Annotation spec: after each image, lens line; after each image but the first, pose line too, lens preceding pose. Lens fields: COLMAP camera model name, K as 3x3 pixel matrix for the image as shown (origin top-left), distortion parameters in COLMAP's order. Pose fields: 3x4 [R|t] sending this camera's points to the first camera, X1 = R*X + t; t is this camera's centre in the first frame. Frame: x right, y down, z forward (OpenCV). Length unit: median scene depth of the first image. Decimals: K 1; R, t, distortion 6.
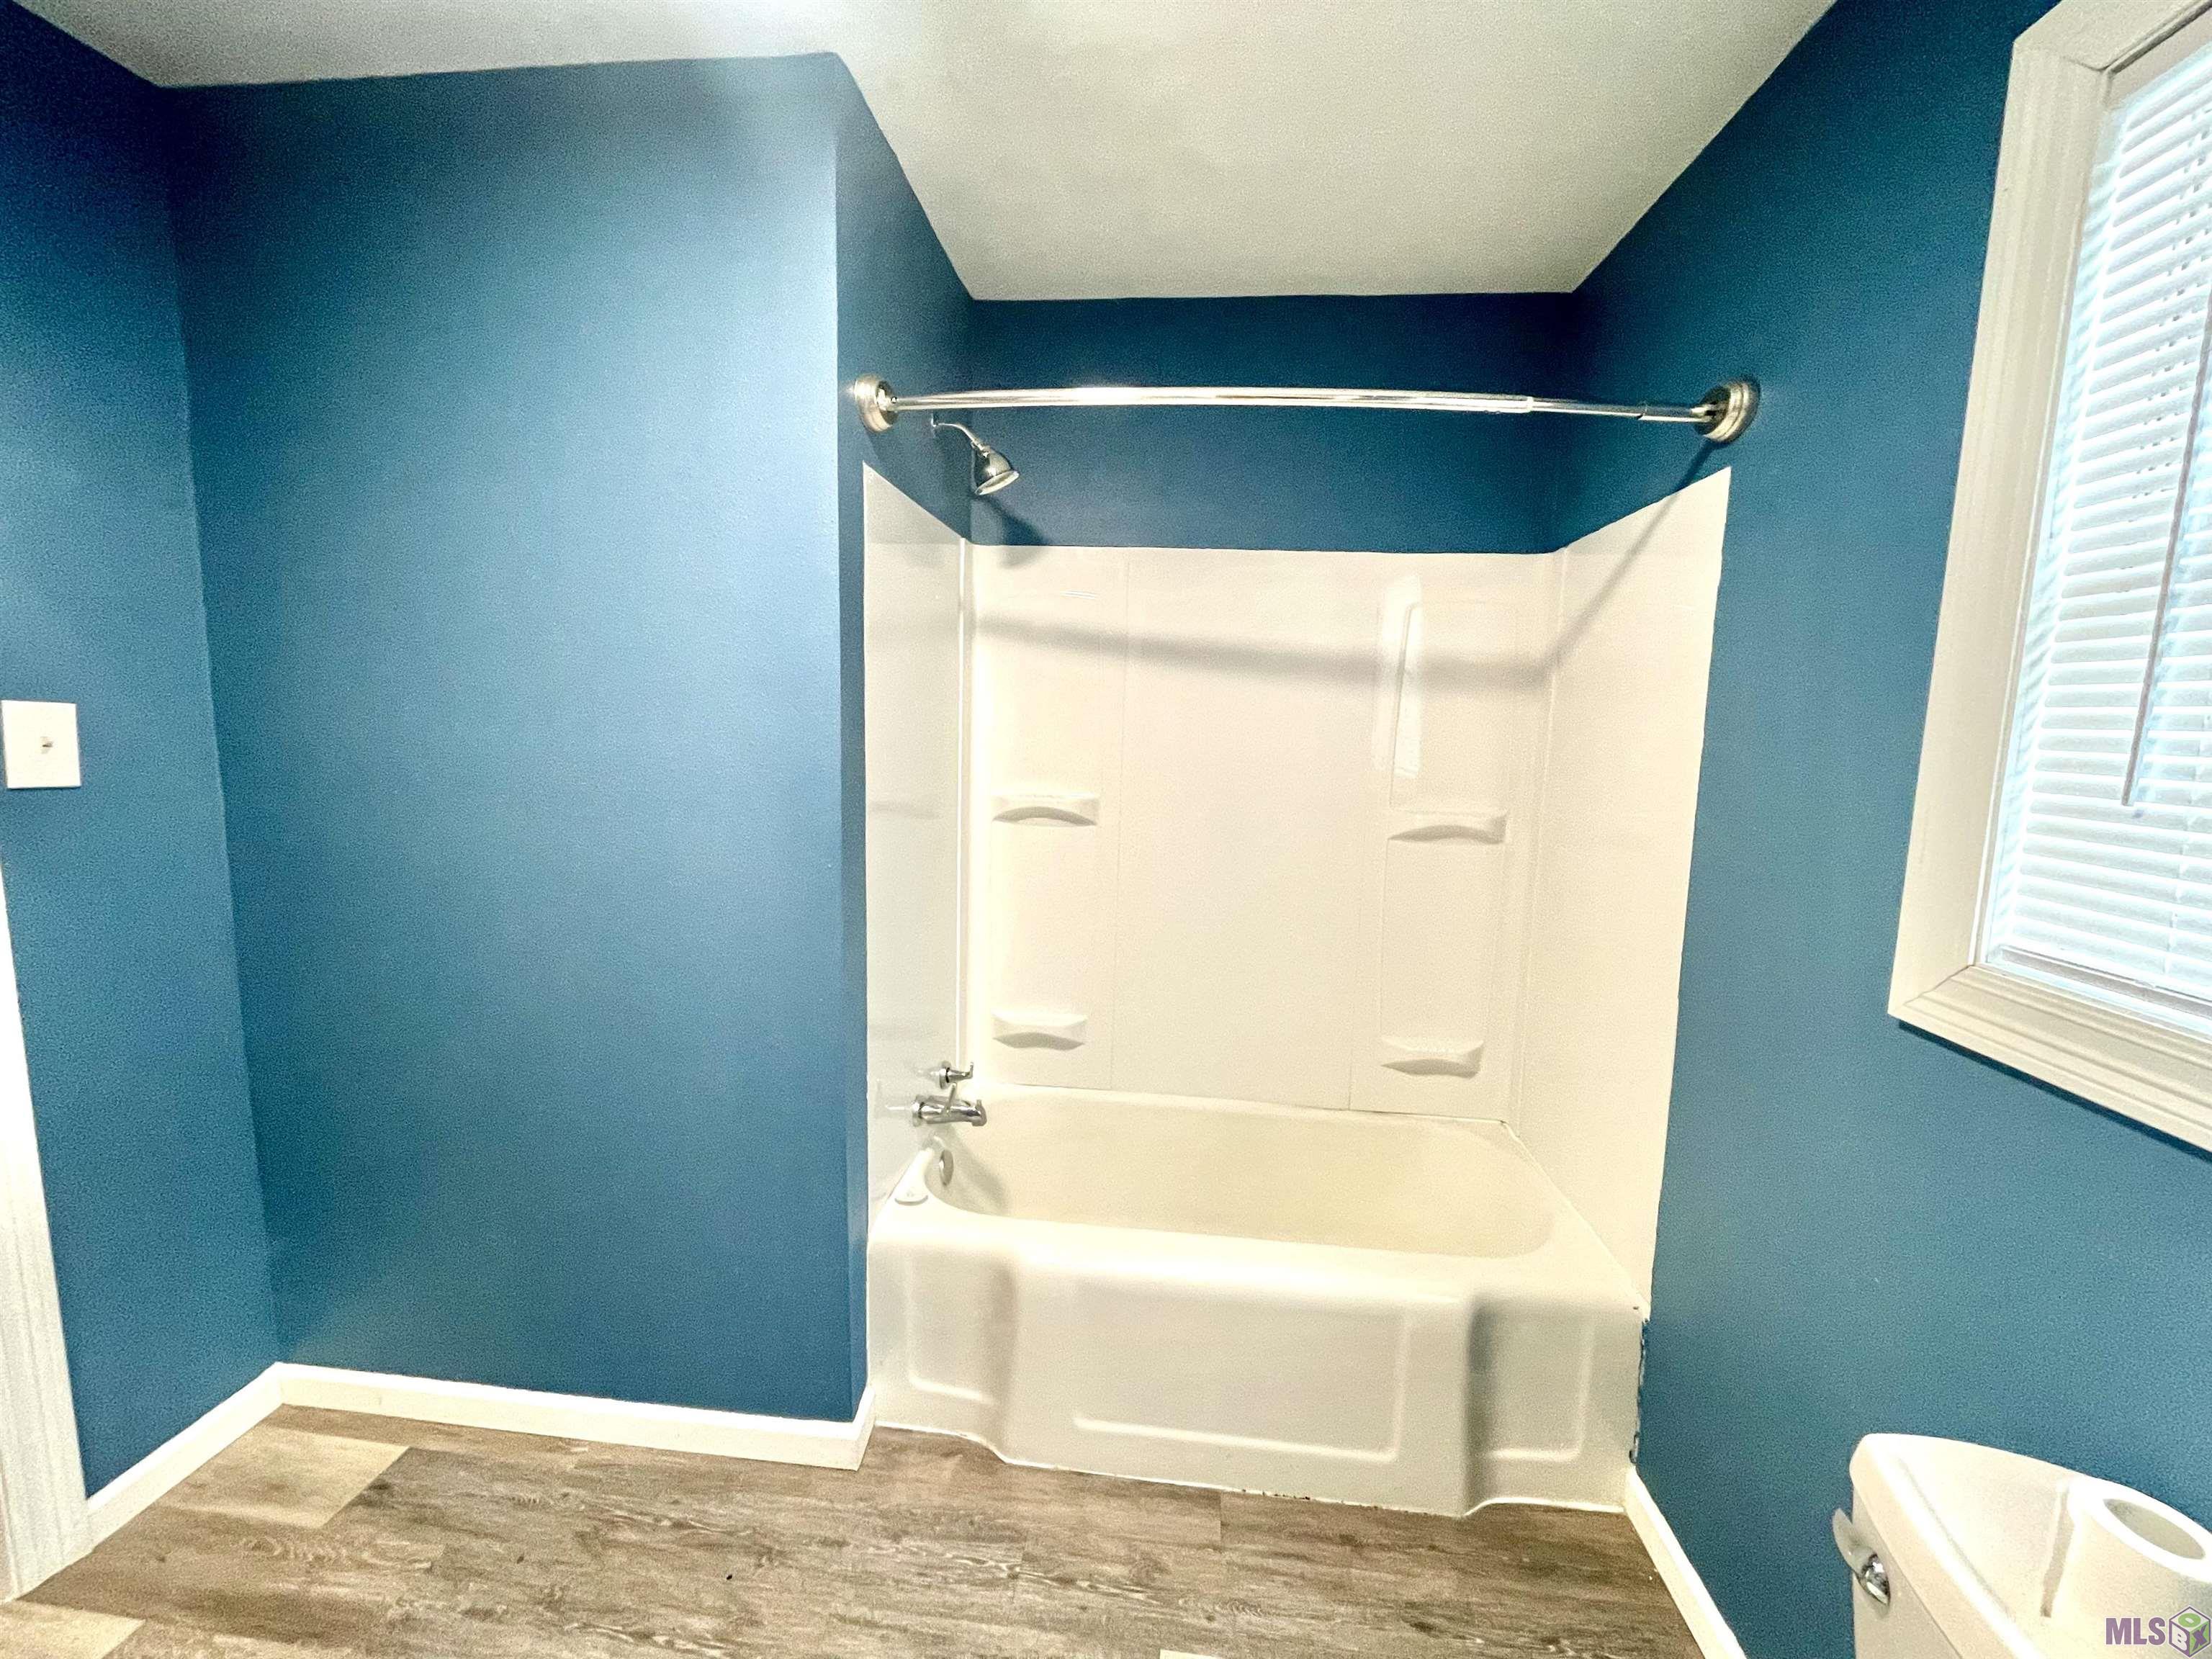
lens RADIAL K [[887.4, 0, 1111.7], [0, 887.4, 825.8], [0, 0, 1]] dist [-0.000911, -0.000190]
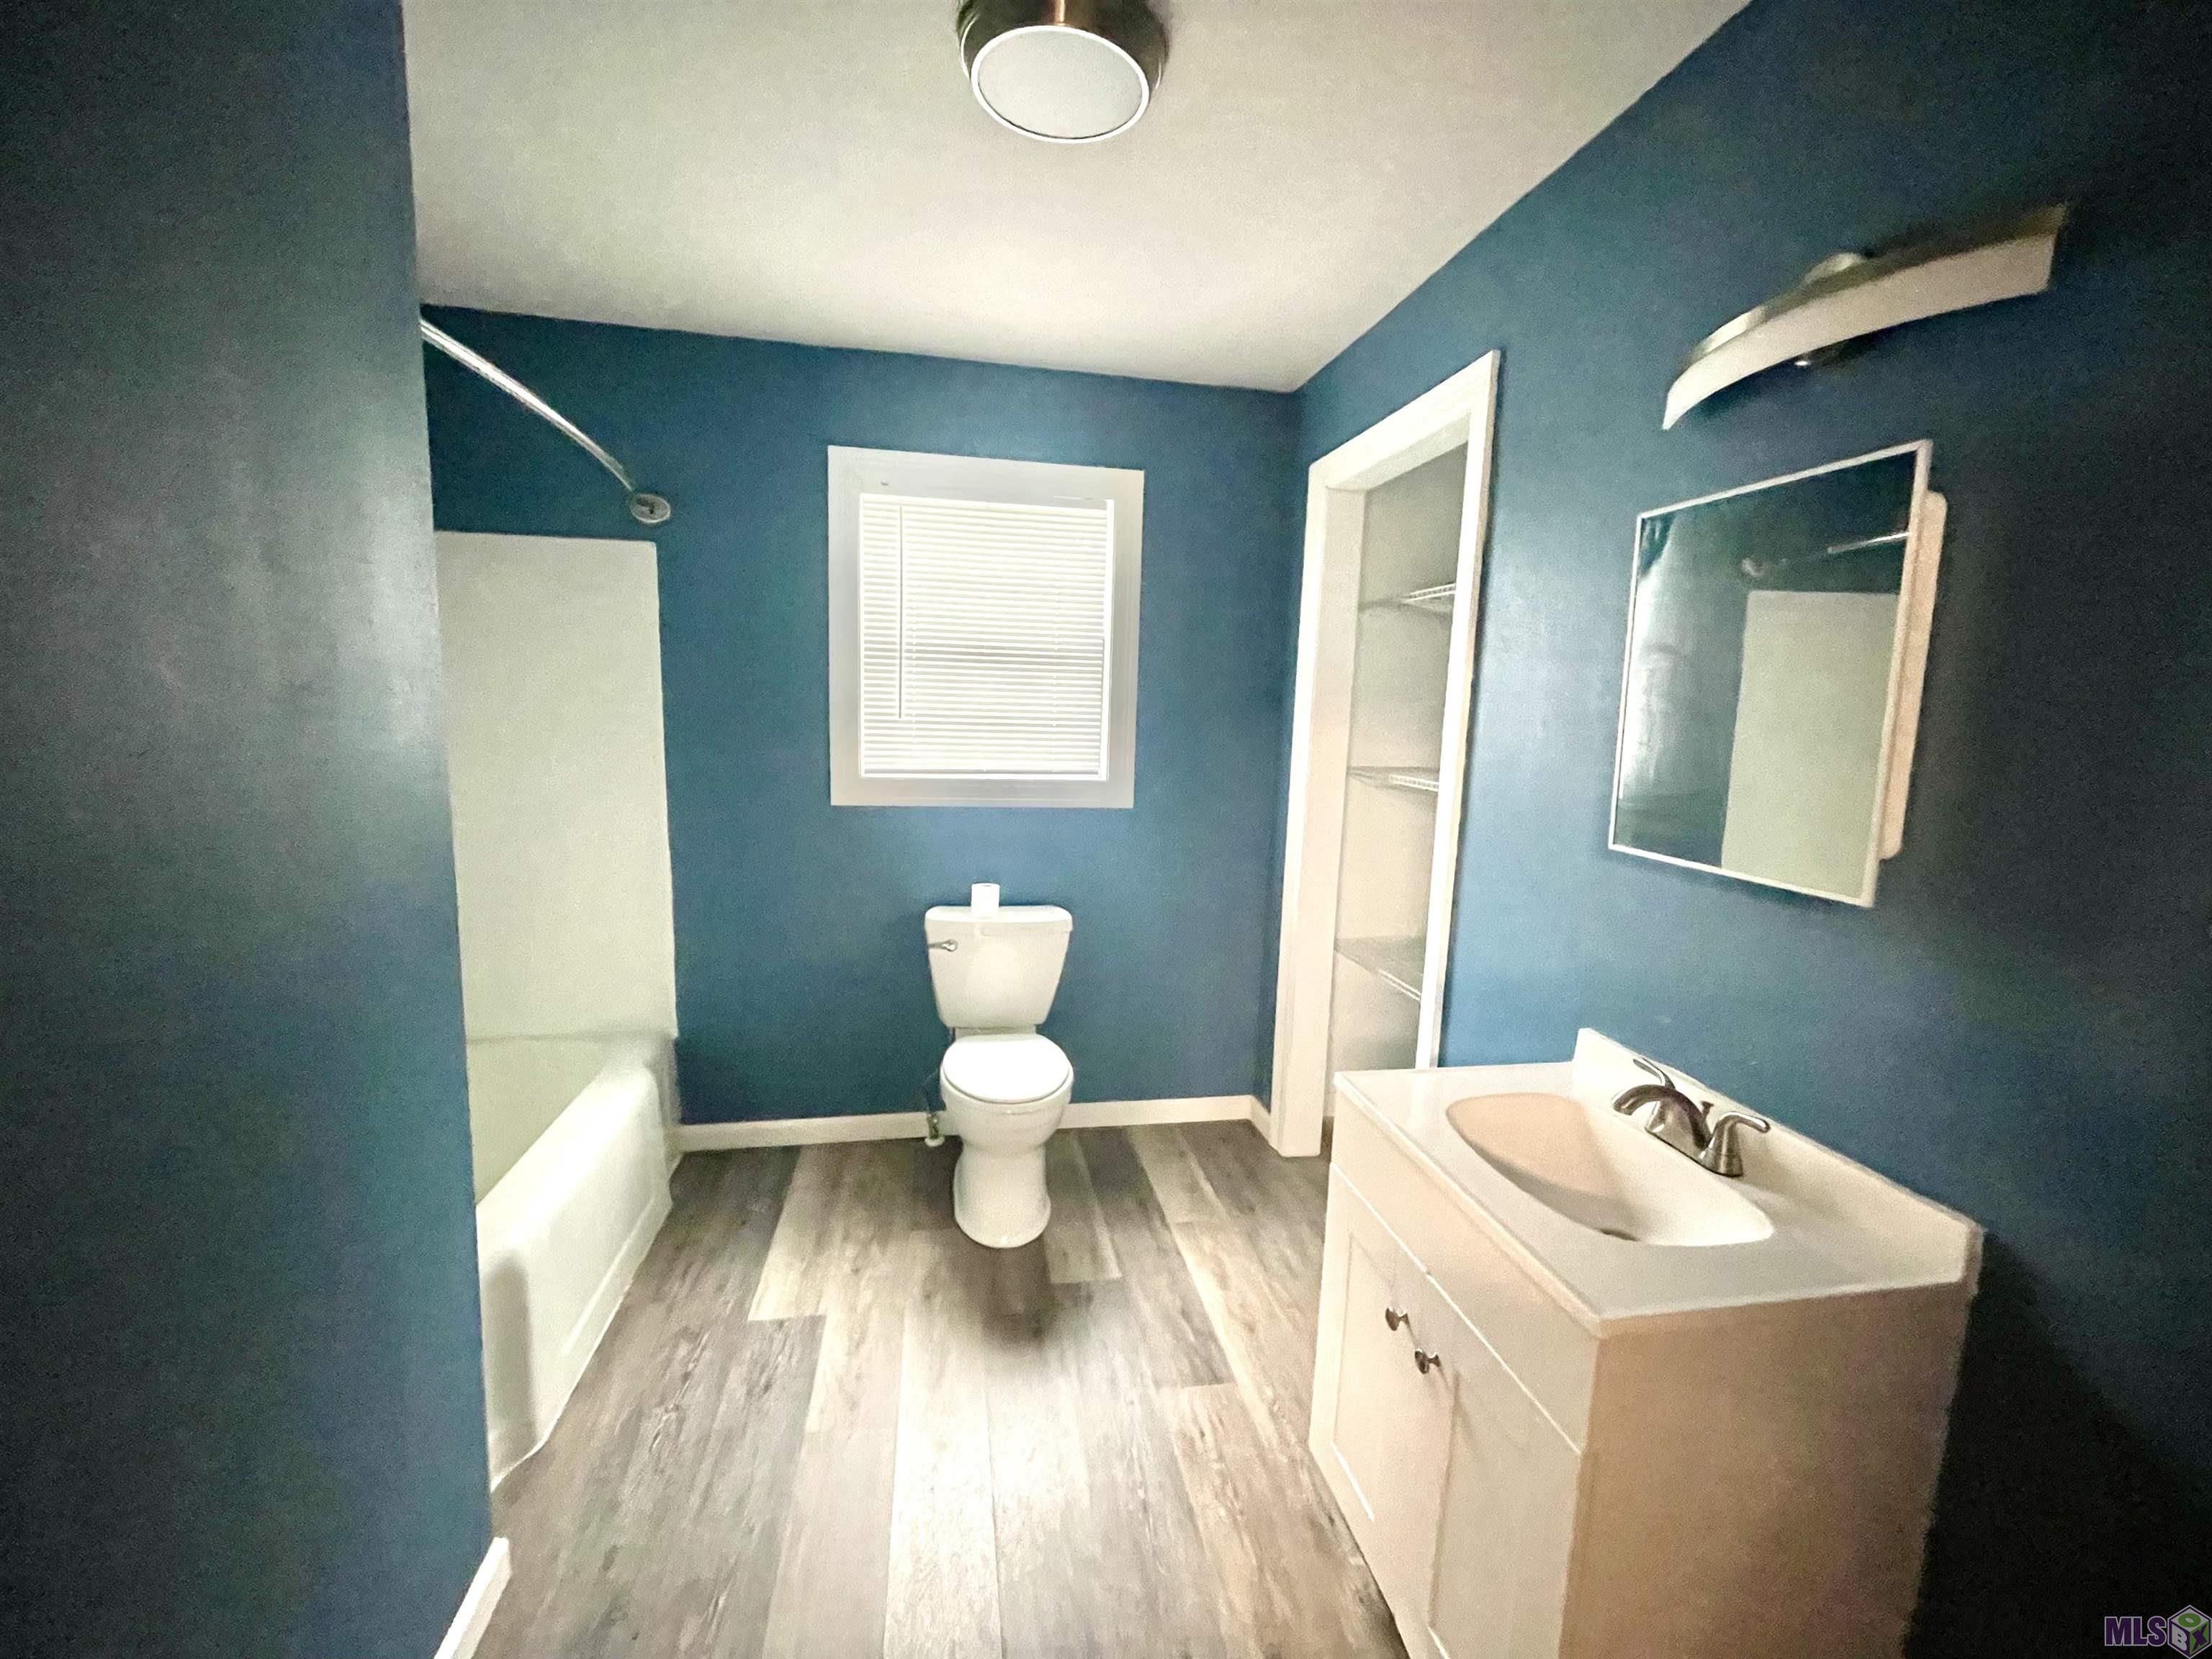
lens RADIAL K [[909.9, 0, 1105.5], [0, 909.9, 826.2], [0, 0, 1]] dist [-0.001338, -0.000282]
pose [[-0.292711, -0.149495, 0.944443, -1.332928], [0.072015, 0.981451, 0.177673, -0.099000], [-0.953485, 0.120021, -0.276516, 0.702104]]
